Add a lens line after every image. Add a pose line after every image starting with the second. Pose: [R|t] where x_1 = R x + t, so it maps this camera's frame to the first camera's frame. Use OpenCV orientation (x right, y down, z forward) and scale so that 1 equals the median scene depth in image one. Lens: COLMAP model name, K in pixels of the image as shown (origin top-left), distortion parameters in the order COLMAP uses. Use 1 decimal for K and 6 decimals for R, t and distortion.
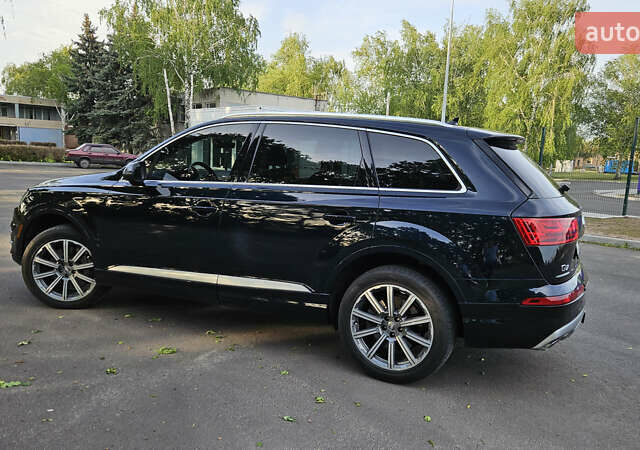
lens RADIAL K [[543.1, 0, 322.9], [0, 543.1, 216.1], [0, 0, 1]] dist [0.086362, -0.106123]
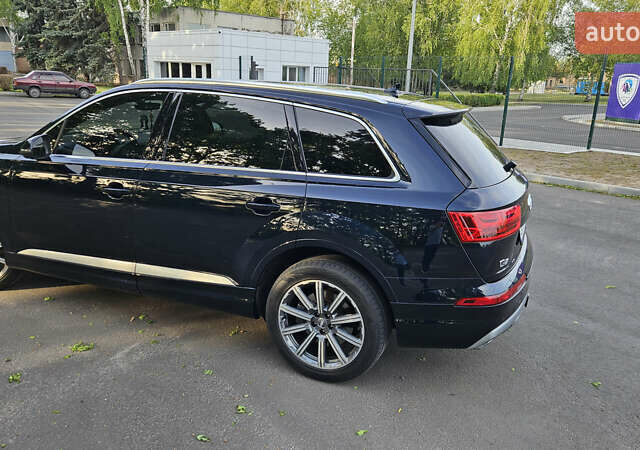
lens RADIAL K [[543.1, 0, 322.9], [0, 543.1, 216.1], [0, 0, 1]] dist [0.086362, -0.106123]
pose [[0.998758, -0.019410, 0.045891, 0.087193], [0.012782, 0.989990, 0.140560, -0.105125], [-0.048160, -0.139799, 0.989008, 0.109157]]
